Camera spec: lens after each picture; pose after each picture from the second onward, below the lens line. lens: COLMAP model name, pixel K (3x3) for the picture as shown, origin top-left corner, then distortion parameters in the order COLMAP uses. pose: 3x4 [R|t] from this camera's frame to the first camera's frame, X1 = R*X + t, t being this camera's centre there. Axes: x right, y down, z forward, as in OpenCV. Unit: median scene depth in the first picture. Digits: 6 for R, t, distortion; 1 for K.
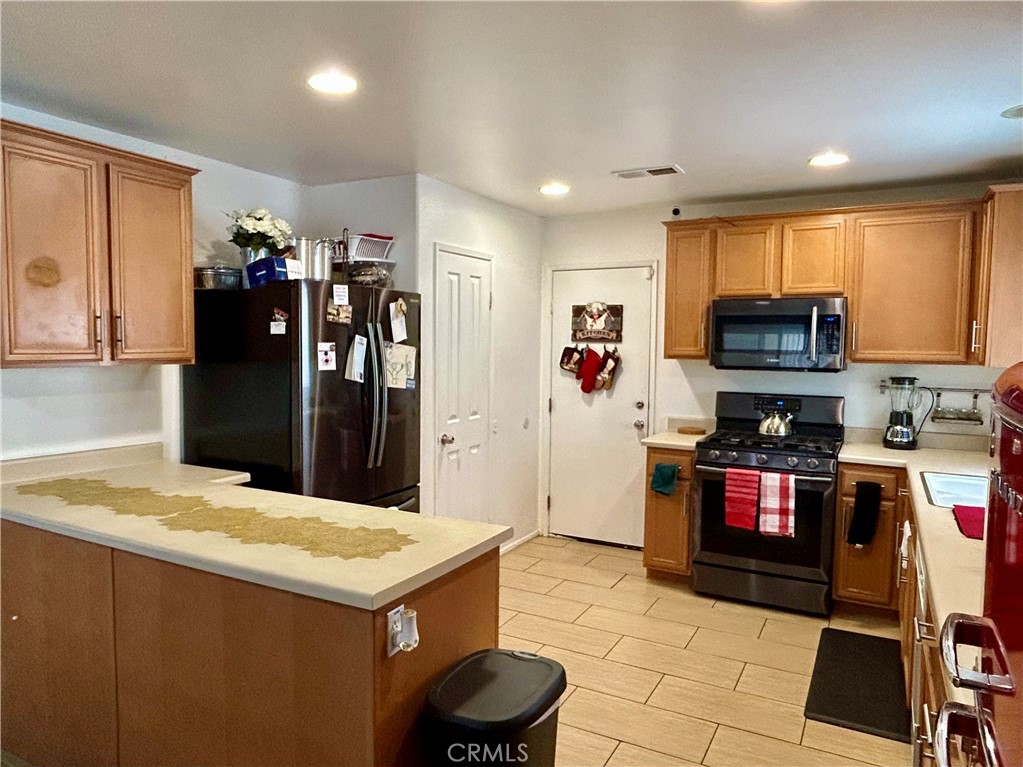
lens RADIAL K [[661.4, 0, 511.4], [0, 661.4, 383.2], [0, 0, 1]] dist [-0.001035, -0.000990]
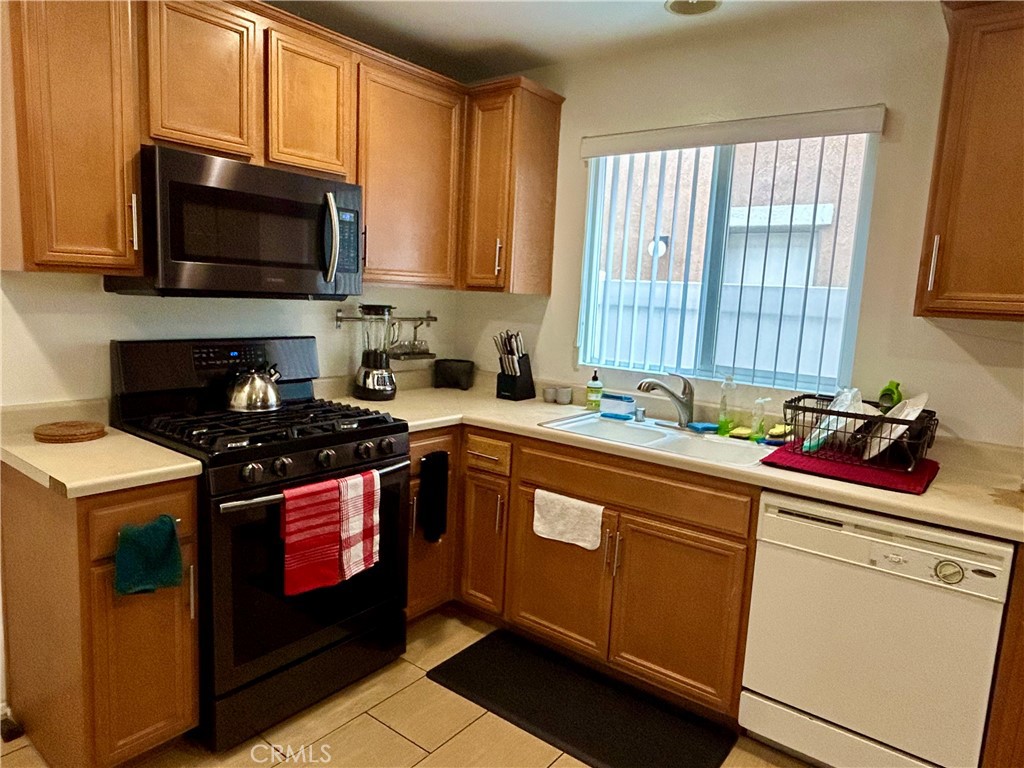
lens RADIAL K [[662.0, 0, 510.4], [0, 662.0, 383.6], [0, 0, 1]] dist [-0.001035, -0.000990]
pose [[0.178341, -0.139671, 0.974005, -0.136440], [0.011582, 0.990104, 0.139859, -0.025106], [-0.983901, -0.013662, 0.178194, 0.744034]]
